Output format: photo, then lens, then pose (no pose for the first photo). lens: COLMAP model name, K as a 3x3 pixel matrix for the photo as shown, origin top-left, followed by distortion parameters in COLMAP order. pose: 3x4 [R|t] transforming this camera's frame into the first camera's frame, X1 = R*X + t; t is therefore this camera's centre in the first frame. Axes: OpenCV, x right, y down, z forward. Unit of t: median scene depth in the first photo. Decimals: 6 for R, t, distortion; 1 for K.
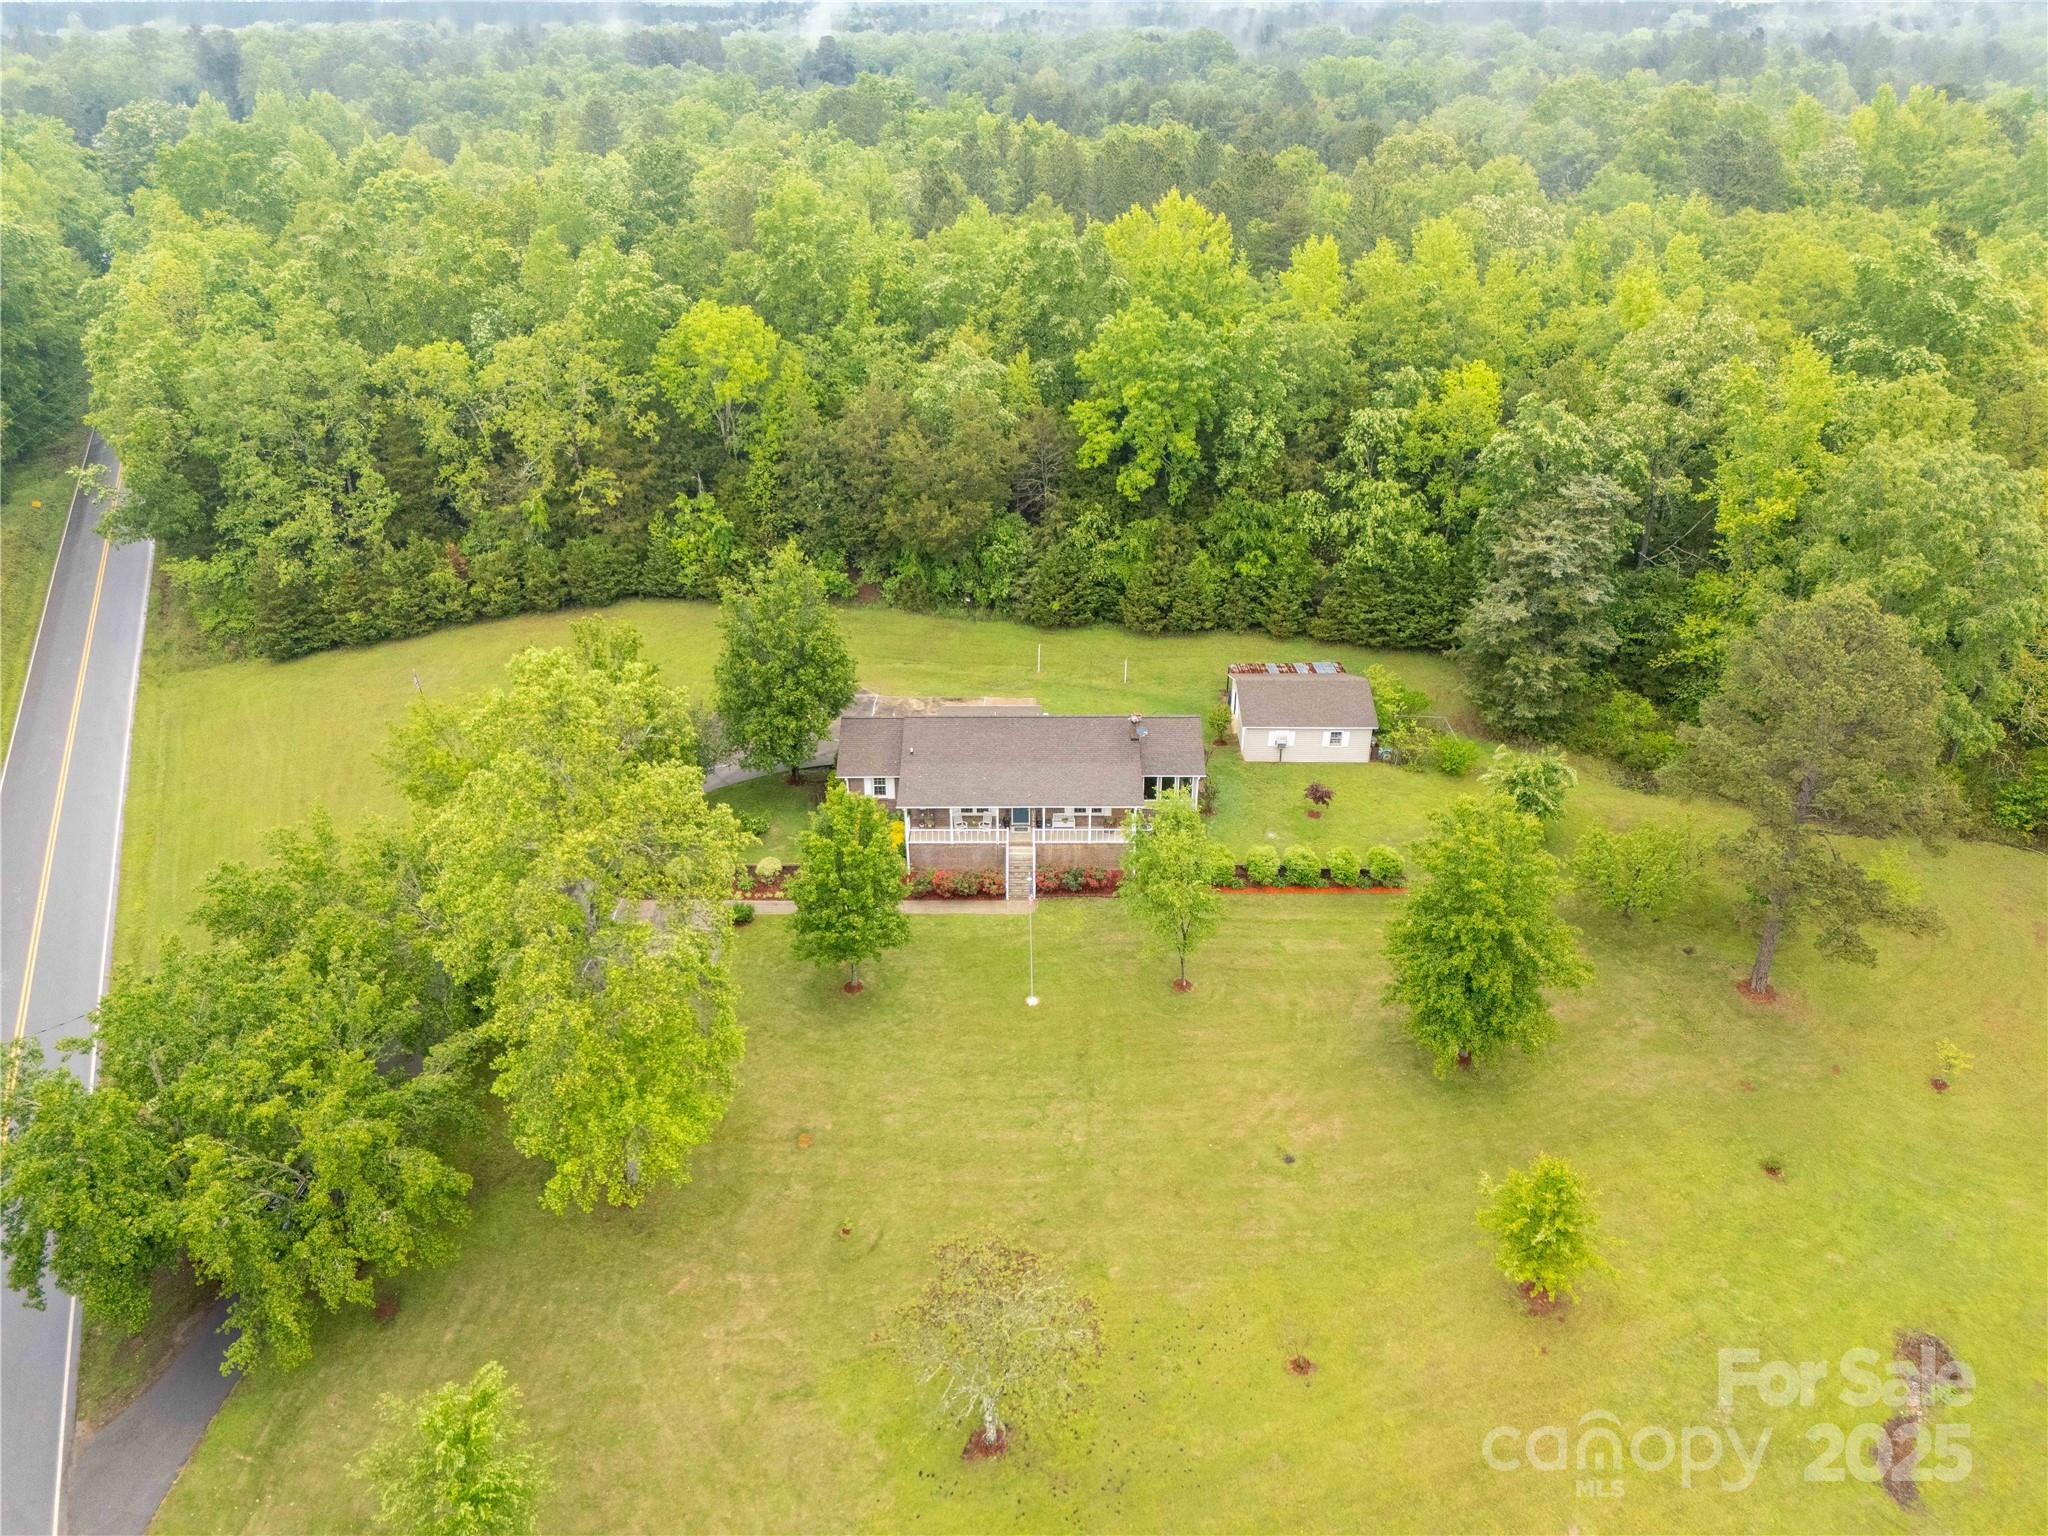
lens RADIAL K [[1502.0, 0, 1008.5], [0, 1502.0, 772.5], [0, 0, 1]] dist [0.062765, -0.072996]
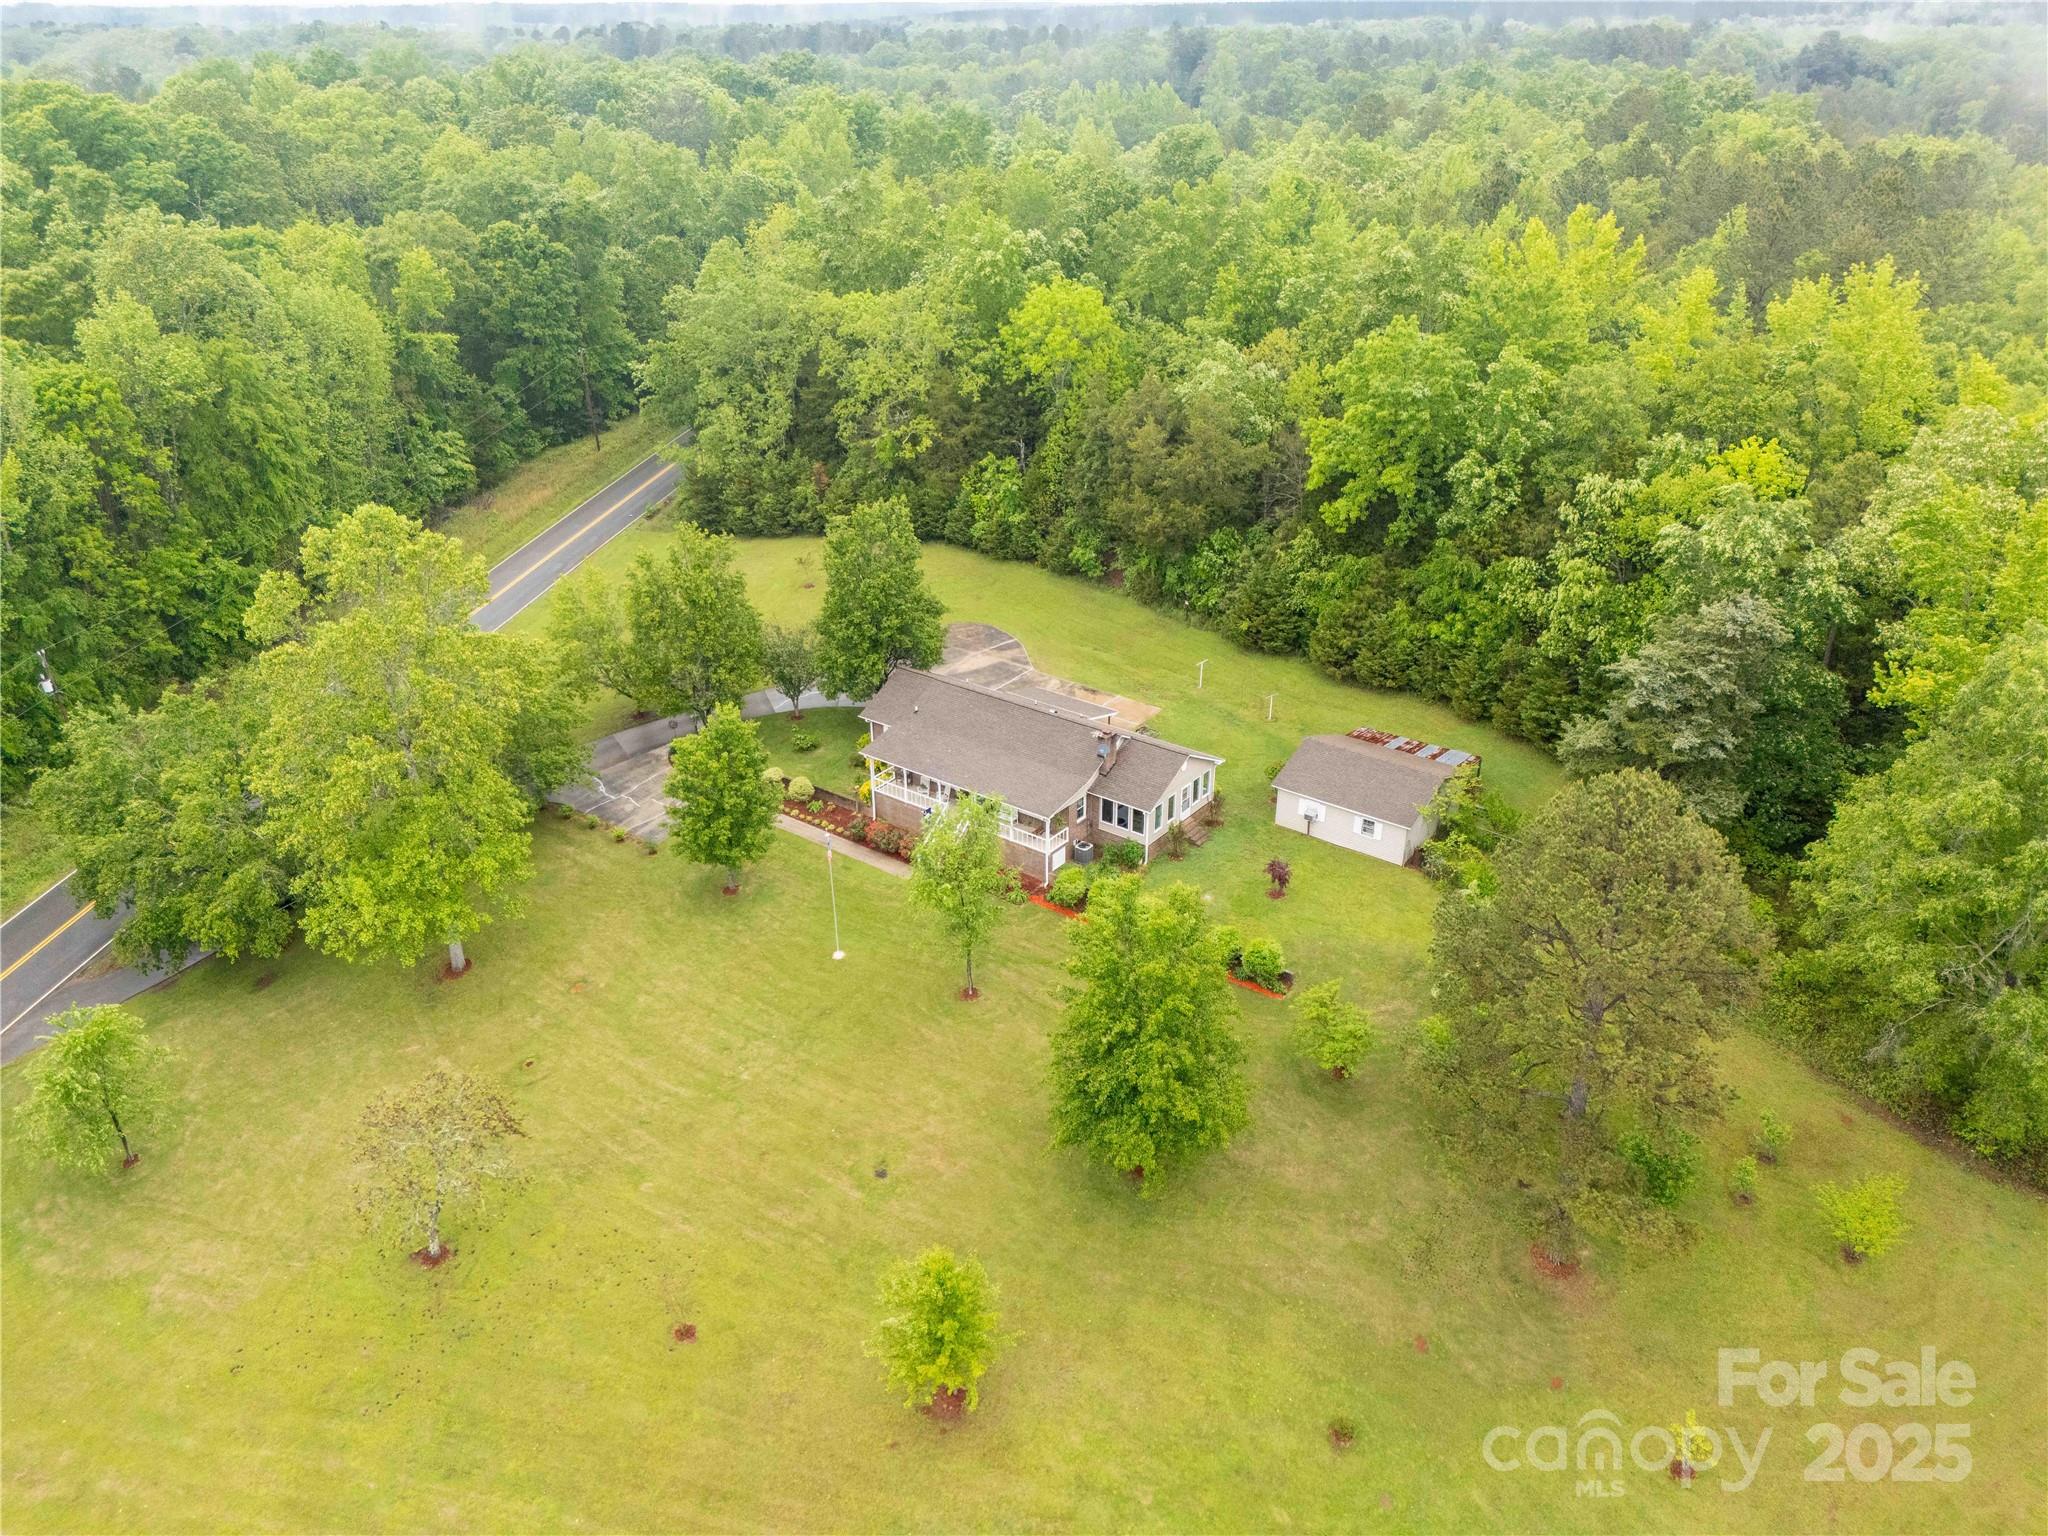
lens RADIAL K [[1502.0, 0, 1008.5], [0, 1502.0, 772.5], [0, 0, 1]] dist [0.062765, -0.072996]
pose [[0.800316, 0.269713, -0.535490, 0.442094], [-0.266722, 0.960026, 0.084913, -0.062343], [0.536986, 0.074870, 0.840262, 0.125012]]
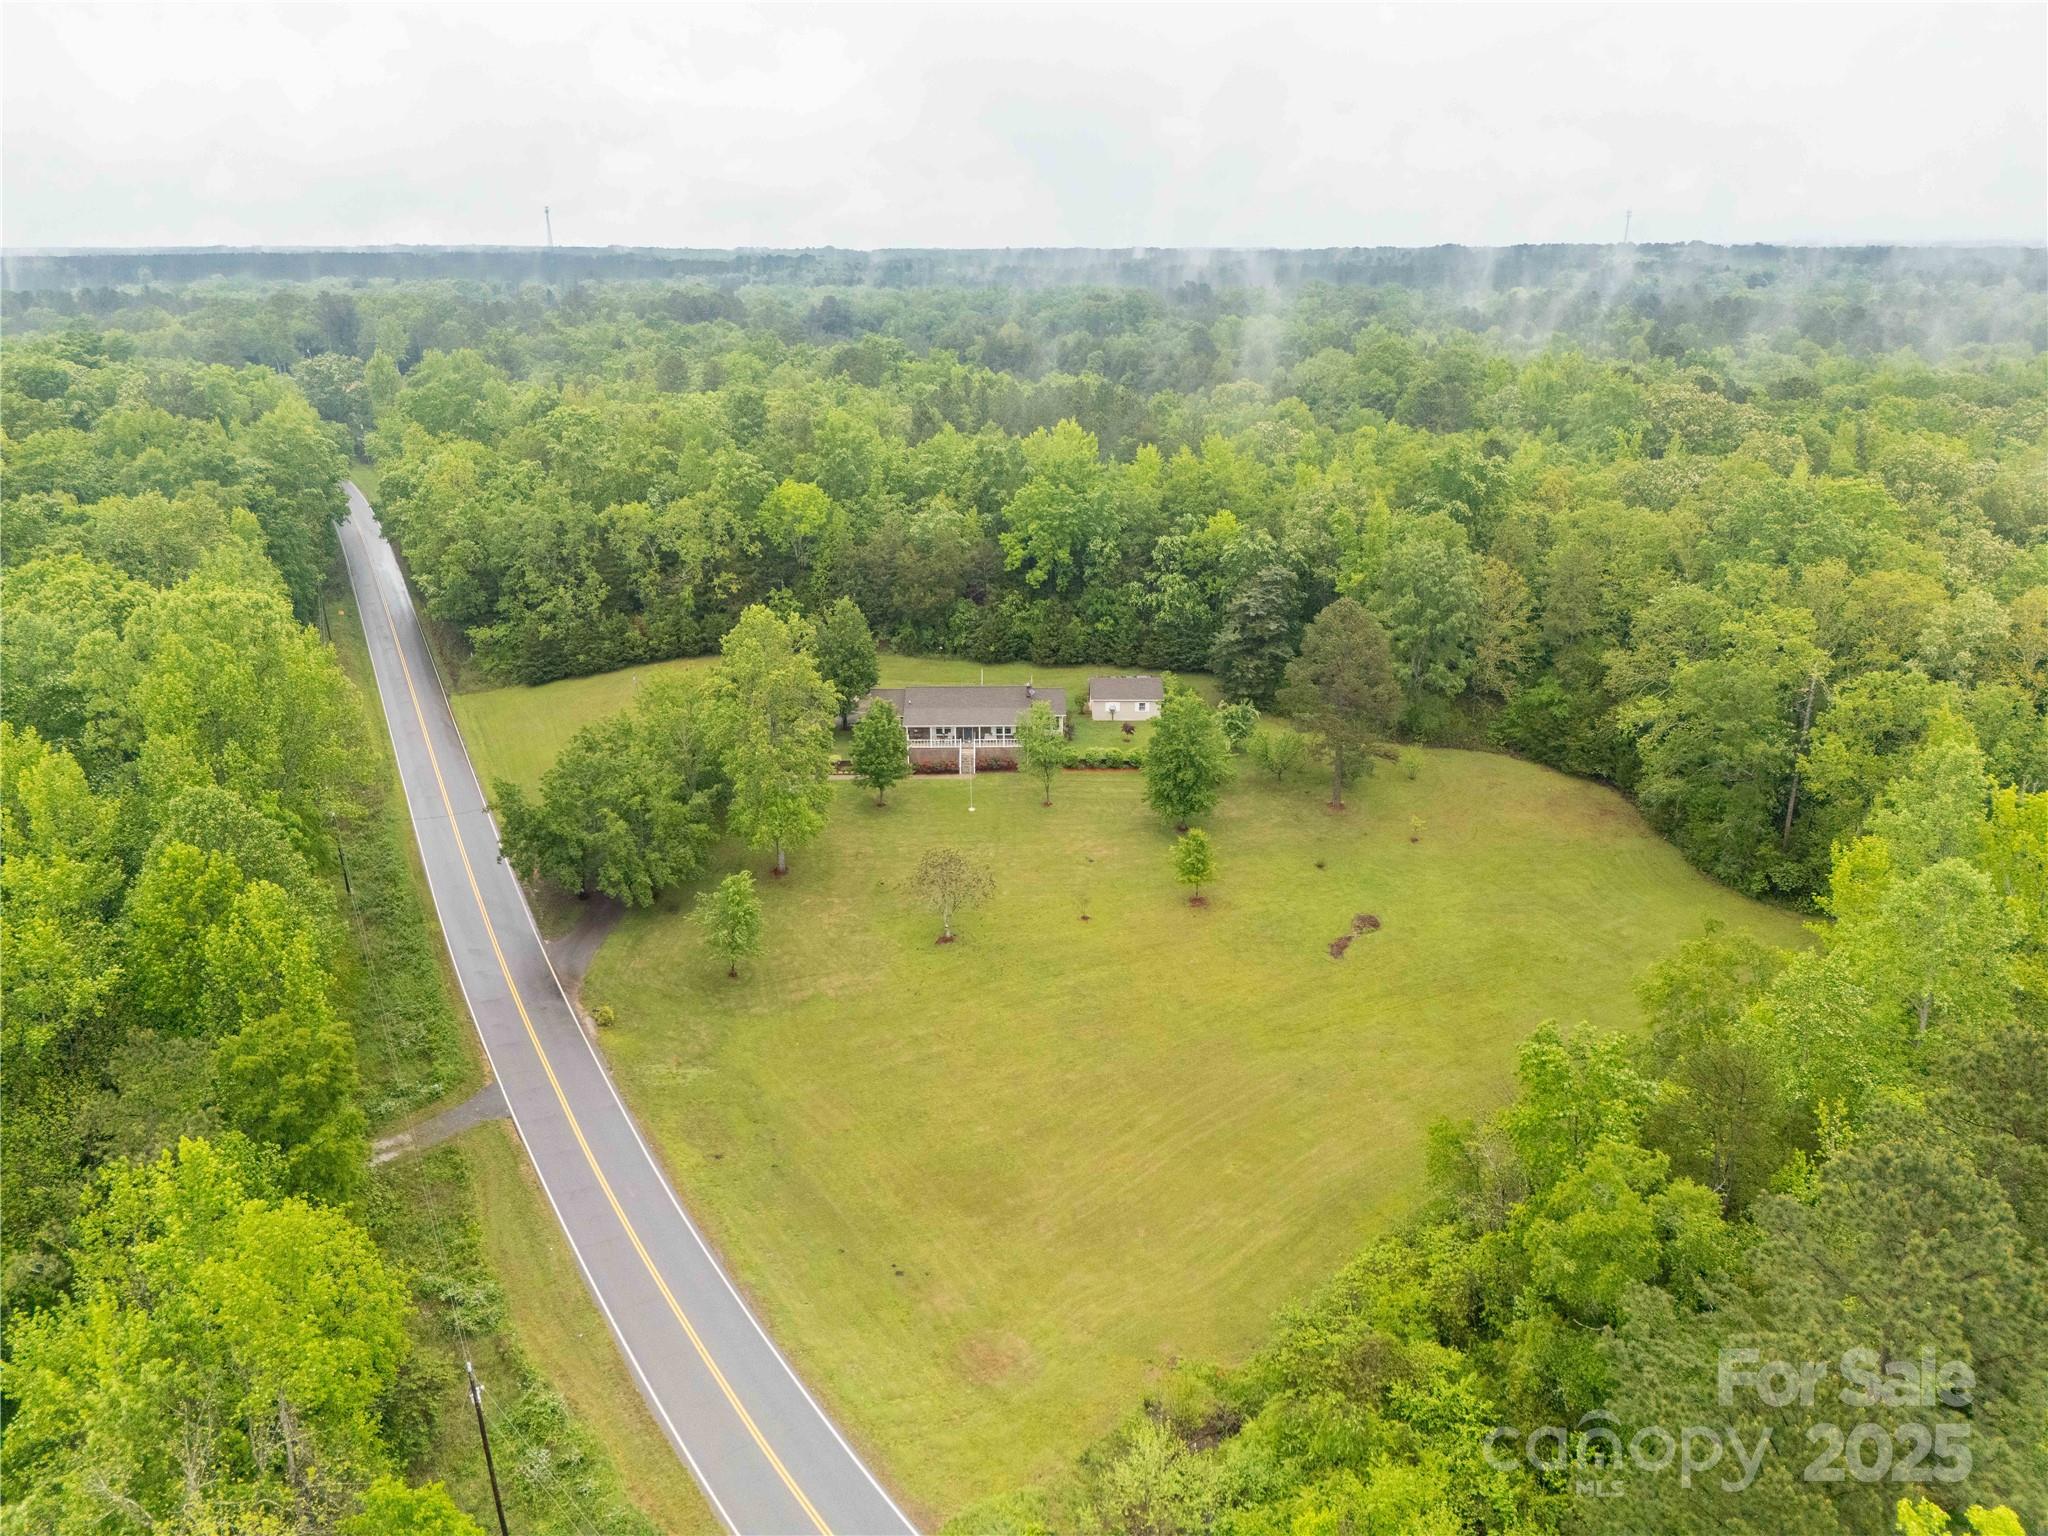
lens RADIAL K [[1502.0, 0, 1008.5], [0, 1502.0, 772.5], [0, 0, 1]] dist [0.062765, -0.072996]
pose [[0.999902, -0.002463, 0.013750, 0.026153], [0.004304, 0.990771, -0.135476, 0.260666], [-0.013290, 0.135522, 0.990685, -0.680864]]
